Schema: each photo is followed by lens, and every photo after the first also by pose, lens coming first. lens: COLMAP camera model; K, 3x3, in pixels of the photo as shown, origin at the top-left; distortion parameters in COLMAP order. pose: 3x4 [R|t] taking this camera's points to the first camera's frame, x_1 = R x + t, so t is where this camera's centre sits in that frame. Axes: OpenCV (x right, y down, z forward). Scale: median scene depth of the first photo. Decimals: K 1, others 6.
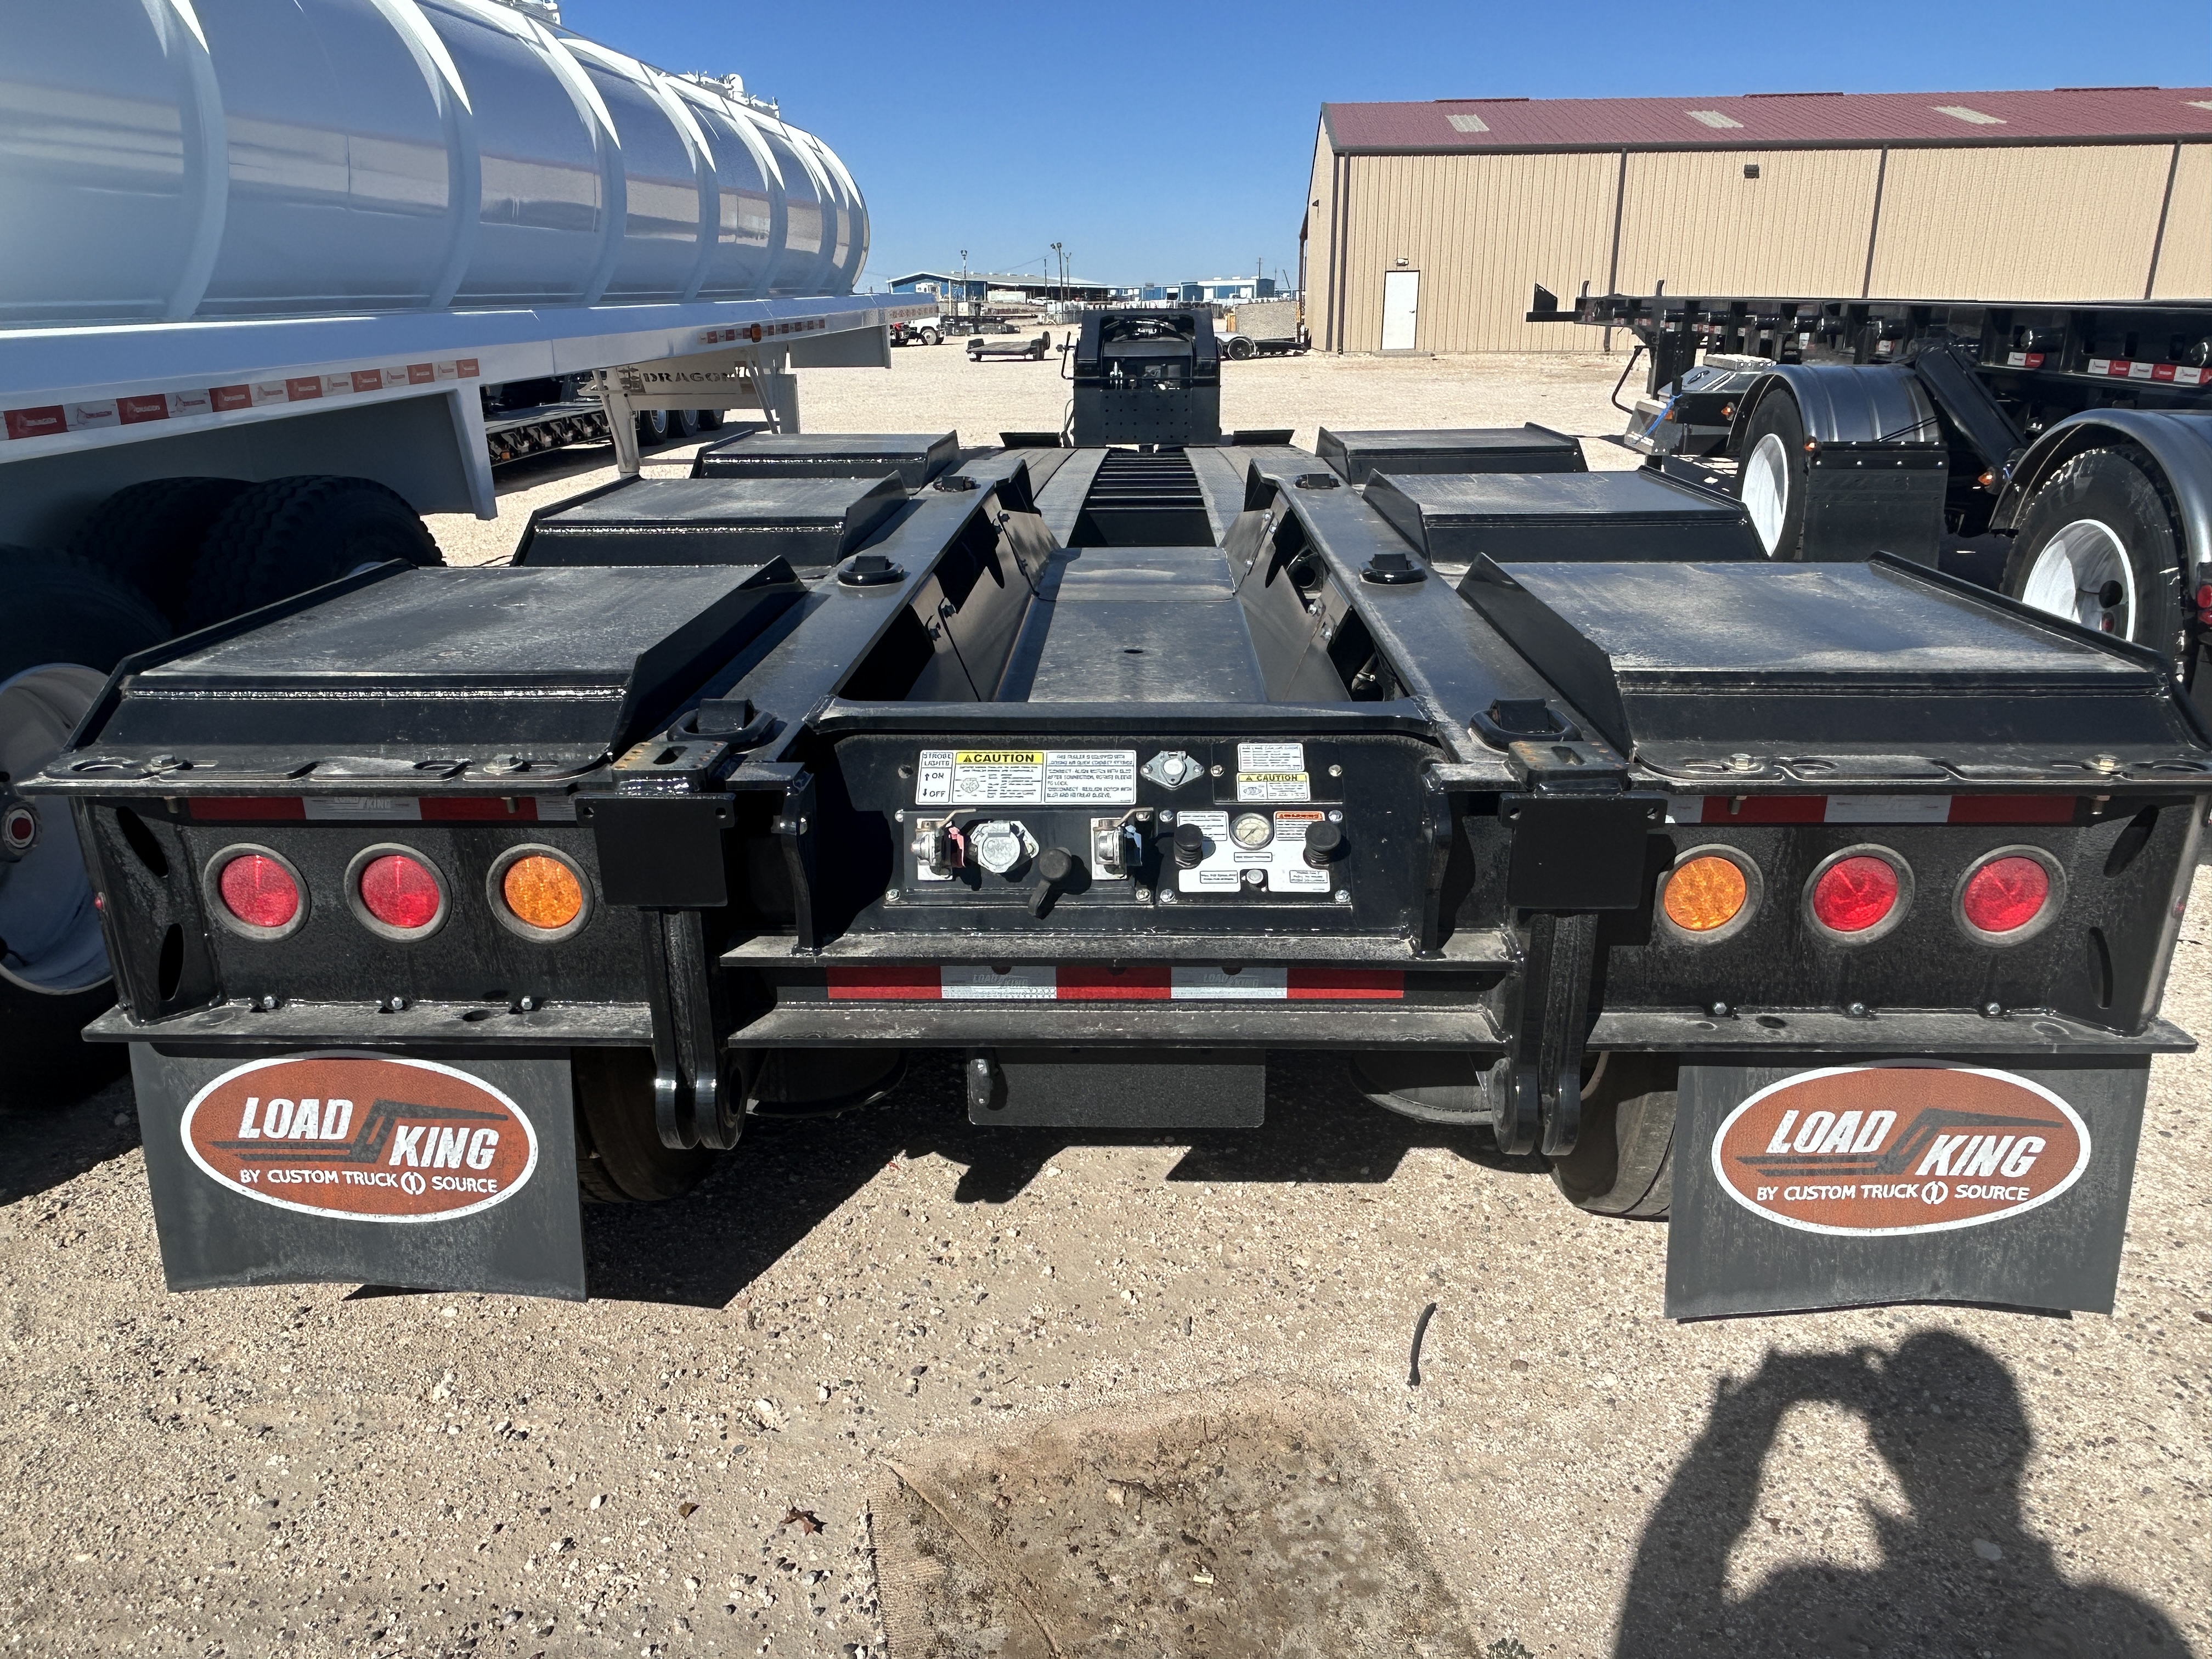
lens RADIAL K [[1513.8, 0, 1102.2], [0, 1513.8, 837.5], [0, 0, 1]] dist [0.004651, -0.008142]
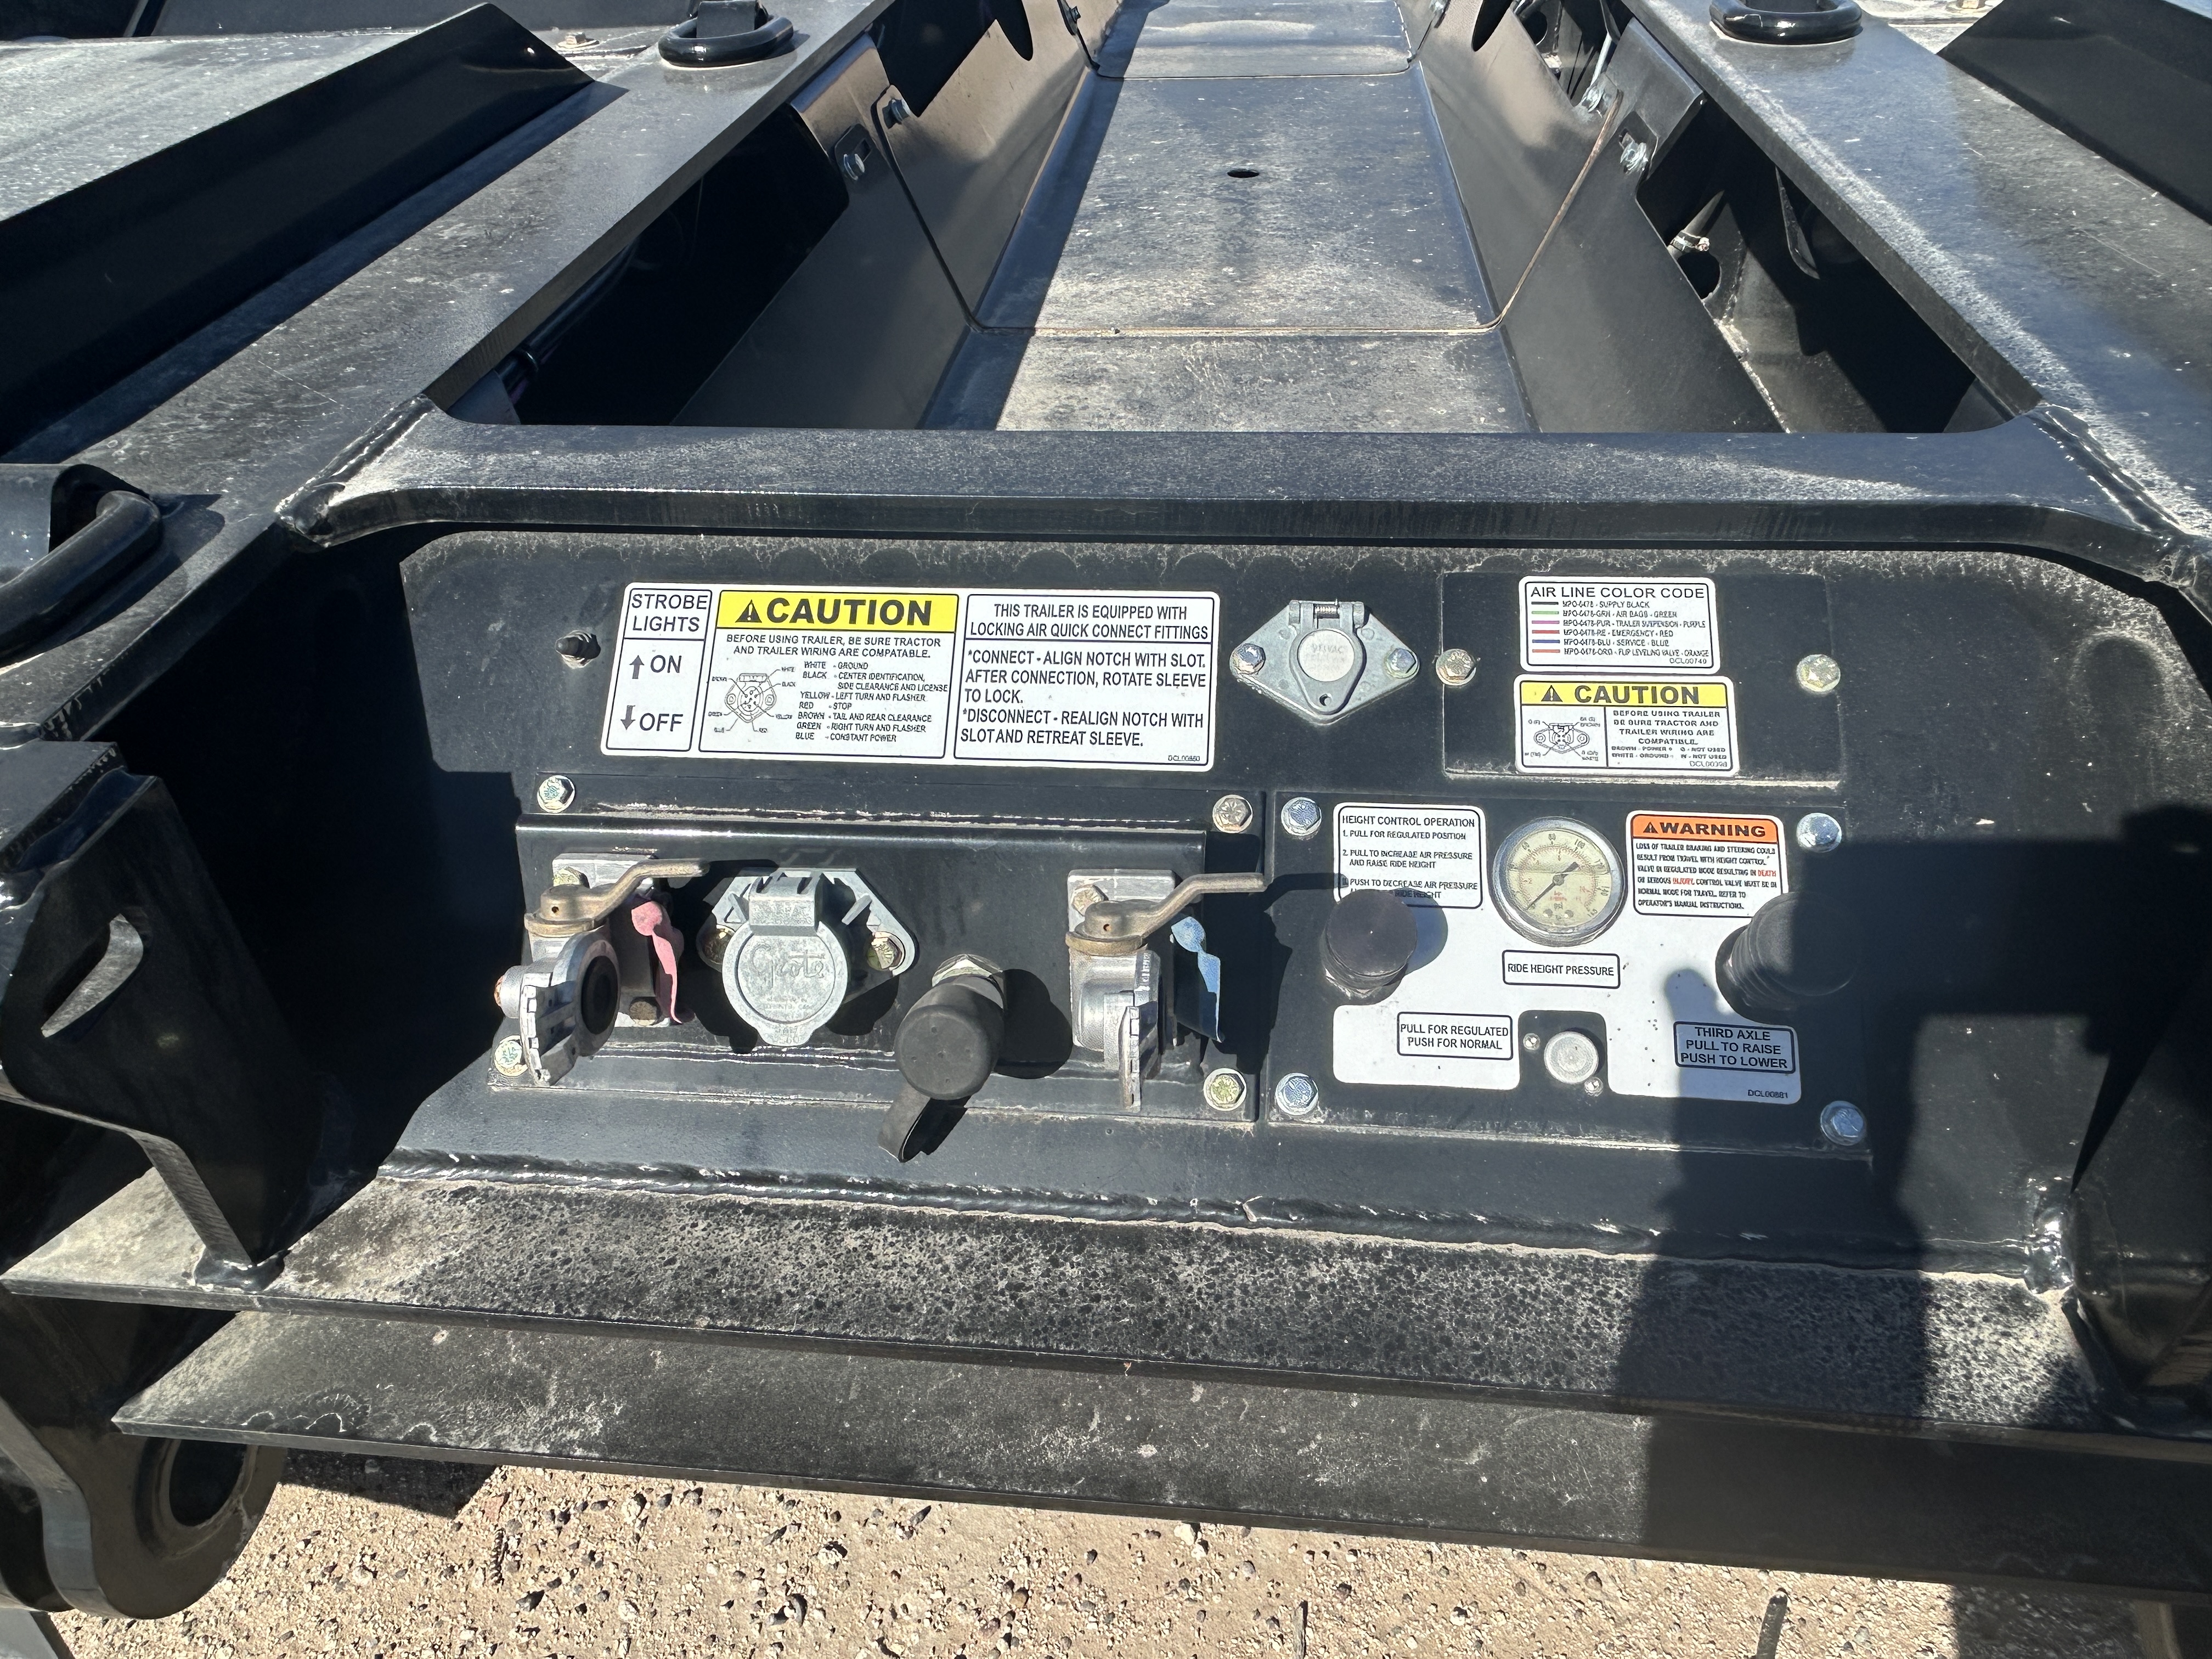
lens RADIAL K [[1513.8, 0, 1079.6], [0, 1513.8, 814.9], [0, 0, 1]] dist [0.004651, -0.008142]
pose [[0.996396, 0.022038, -0.081909, 0.020017], [0.003634, 0.953679, 0.300804, -0.114891], [0.084744, -0.300018, 0.950162, 0.656046]]
